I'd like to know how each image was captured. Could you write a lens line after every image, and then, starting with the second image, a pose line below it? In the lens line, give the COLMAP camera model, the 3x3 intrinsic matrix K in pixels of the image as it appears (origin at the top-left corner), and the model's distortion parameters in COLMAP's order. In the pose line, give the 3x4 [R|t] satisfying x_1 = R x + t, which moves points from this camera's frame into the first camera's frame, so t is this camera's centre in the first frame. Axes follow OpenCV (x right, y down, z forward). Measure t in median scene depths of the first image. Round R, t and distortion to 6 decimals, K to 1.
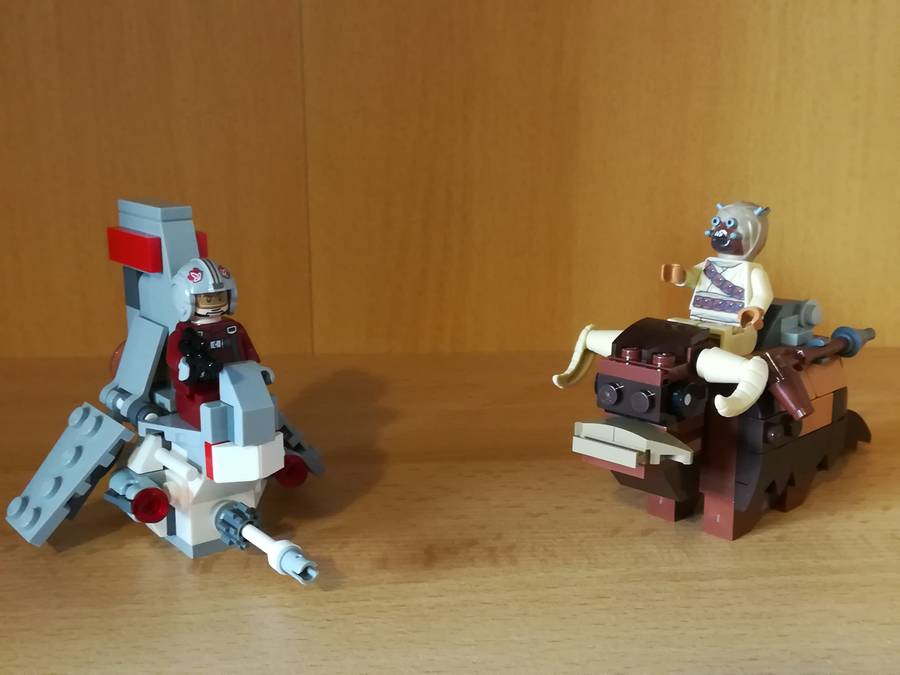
lens RADIAL K [[1178.2, 0, 450.0], [0, 1178.2, 337.5], [0, 0, 1]] dist [0.147406, -0.473198]
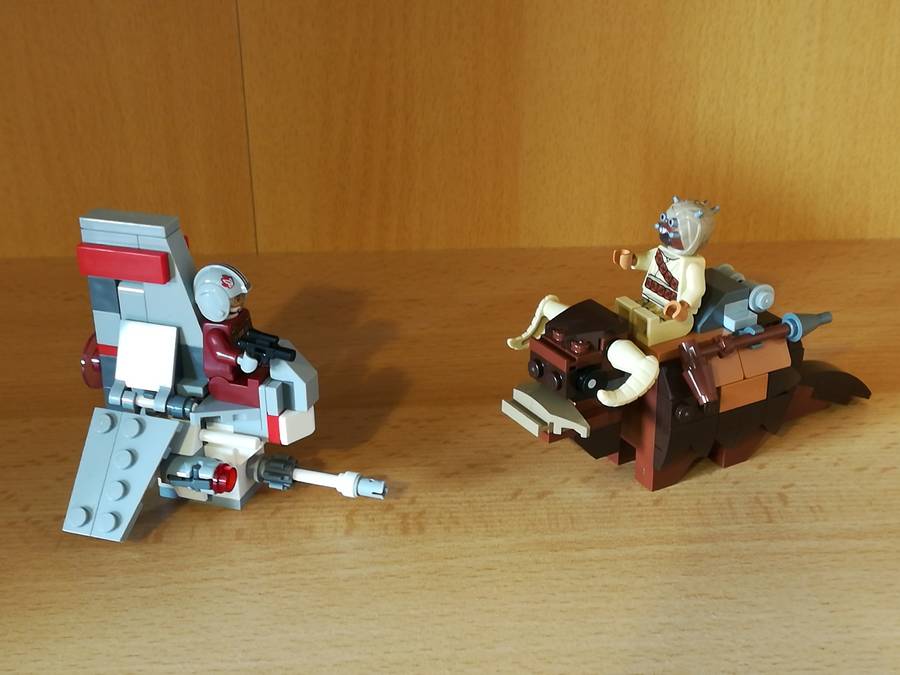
lens RADIAL K [[1477.1, 0, 450.0], [0, 1477.1, 337.5], [0, 0, 1]] dist [0.138298, -0.171098]
pose [[0.999924, -0.004879, -0.011307, 0.100442], [0.007234, 0.975773, 0.218664, -0.318131], [0.009966, -0.218729, 0.975735, -0.385068]]
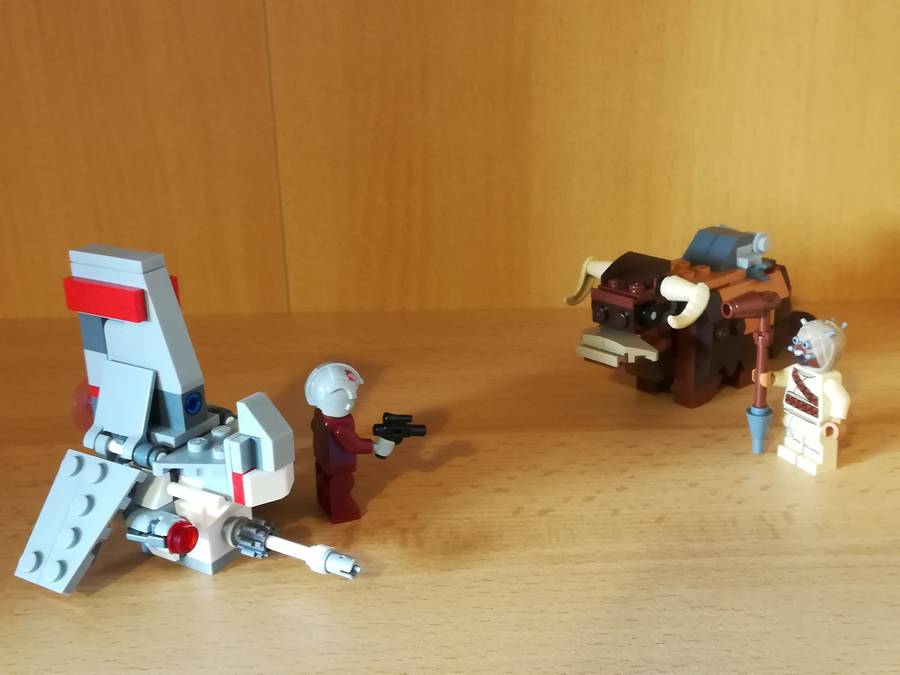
lens RADIAL K [[1178.2, 0, 450.0], [0, 1178.2, 337.5], [0, 0, 1]] dist [0.147406, -0.473198]
pose [[0.998782, -0.005251, -0.049071, 0.142151], [0.010686, 0.993745, 0.111162, -0.139733], [0.048180, -0.111551, 0.992590, -0.121233]]
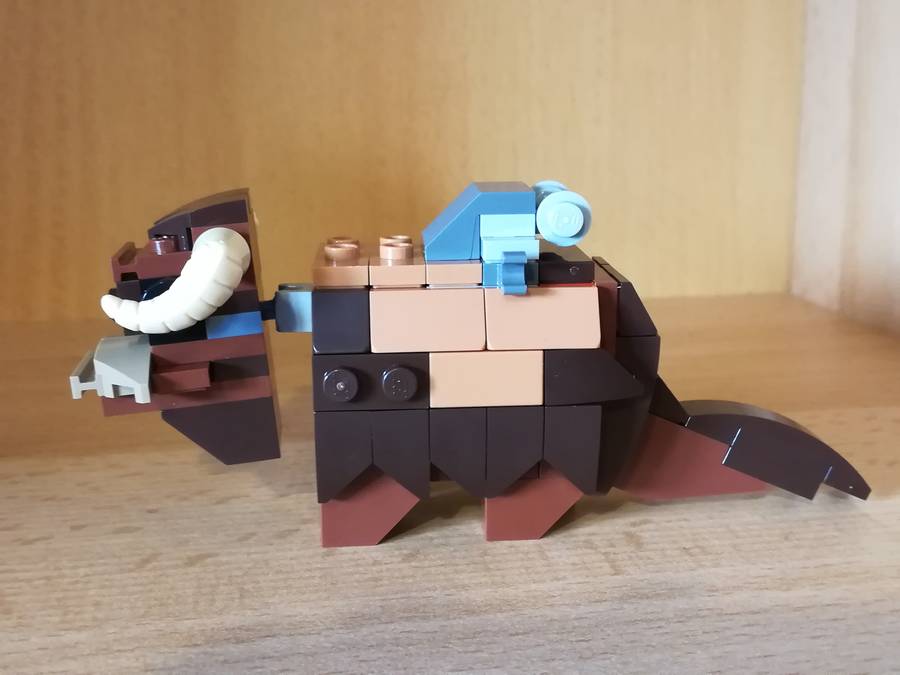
lens RADIAL K [[1178.2, 0, 450.0], [0, 1178.2, 337.5], [0, 0, 1]] dist [0.147406, -0.473198]
pose [[0.993095, -0.031309, 0.113054, 0.246287], [0.032533, 0.999430, -0.009000, 0.064499], [-0.112708, 0.012616, 0.993548, 0.406951]]
